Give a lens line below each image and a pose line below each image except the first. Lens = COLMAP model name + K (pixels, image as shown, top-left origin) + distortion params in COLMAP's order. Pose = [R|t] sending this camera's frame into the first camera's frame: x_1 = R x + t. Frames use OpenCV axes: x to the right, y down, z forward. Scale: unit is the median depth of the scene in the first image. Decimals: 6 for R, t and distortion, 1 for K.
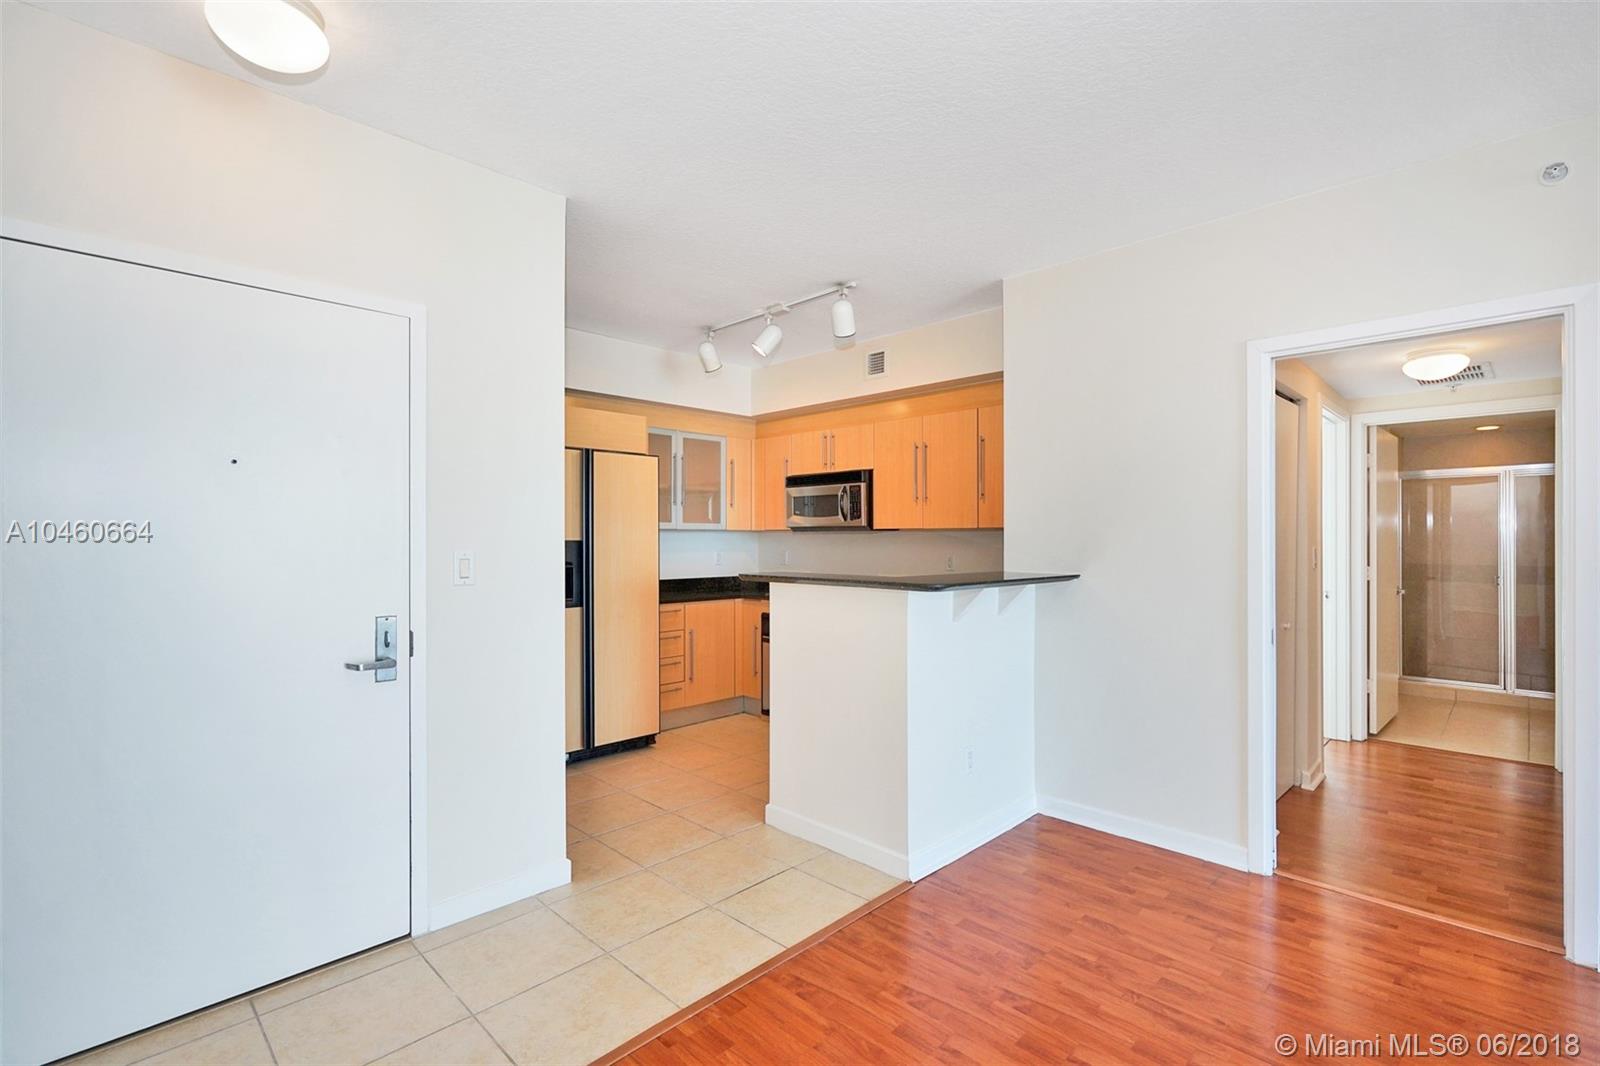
lens RADIAL K [[722.4, 0, 806.8], [0, 722.4, 538.8], [0, 0, 1]] dist [-0.000742, 0.001186]
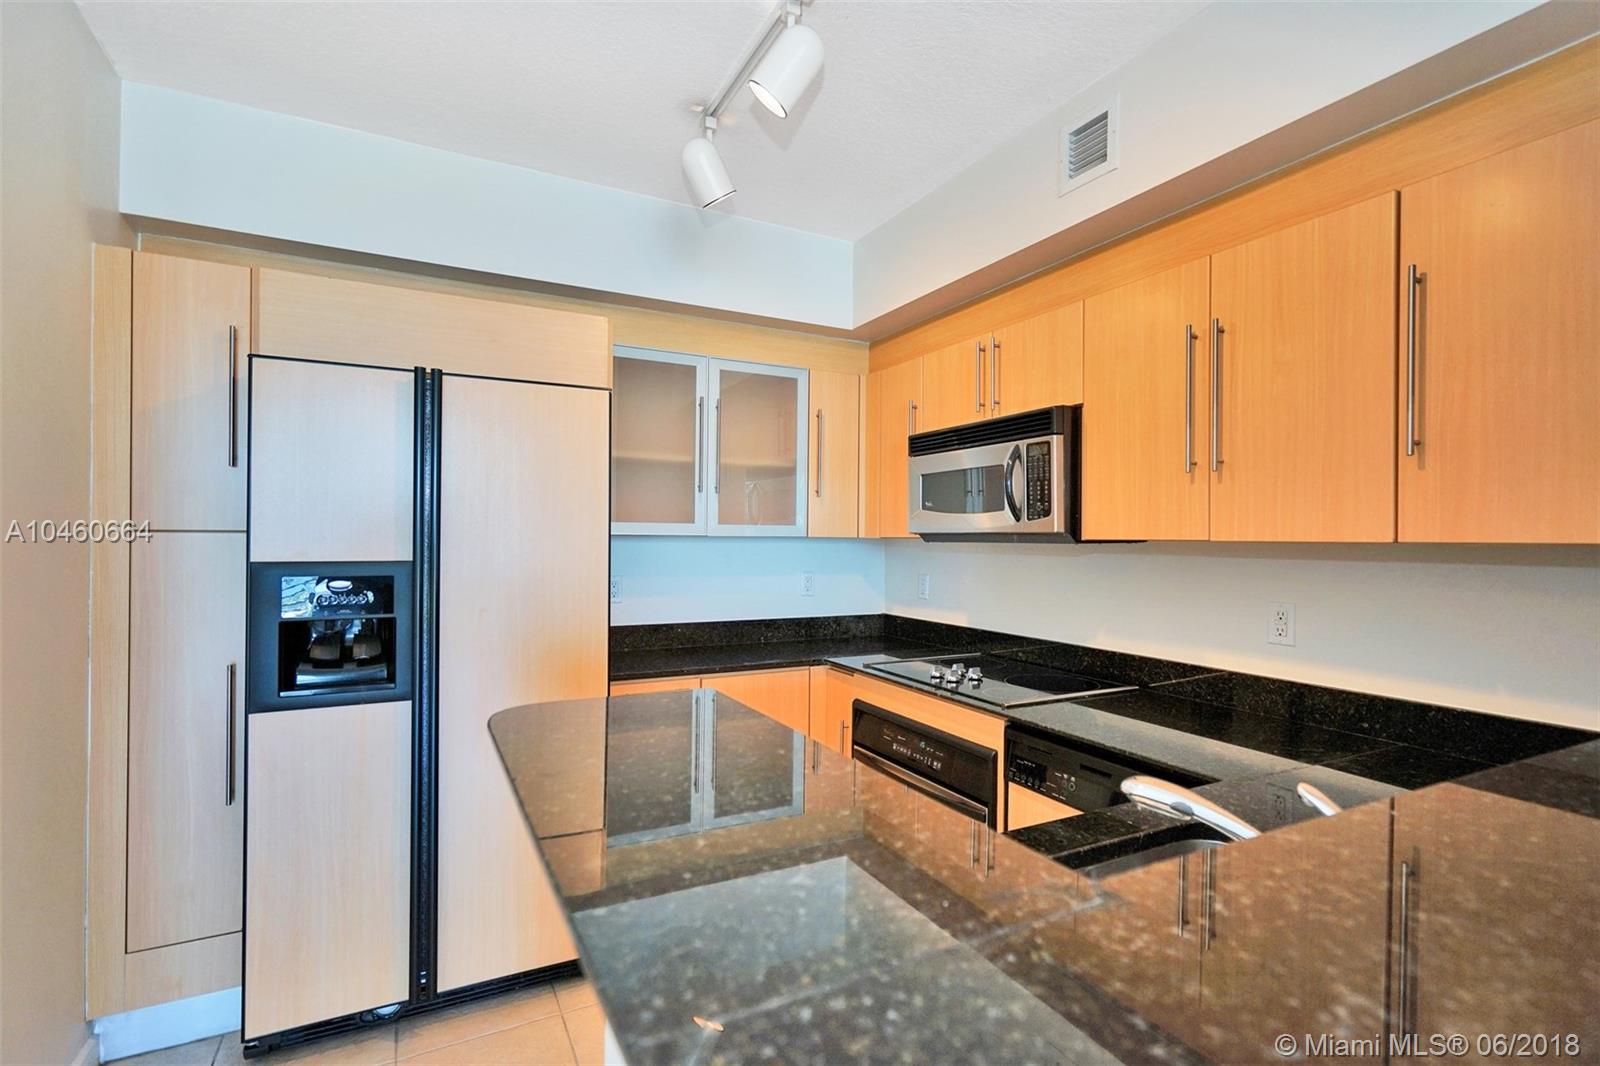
lens RADIAL K [[741.1, 0, 807.6], [0, 741.1, 535.8], [0, 0, 1]] dist [0.000796, 0.000946]
pose [[0.951803, 0.008834, -0.306582, 0.071257], [-0.010465, 0.999938, -0.003678, -0.012546], [0.306531, 0.006709, 0.951837, 0.513554]]
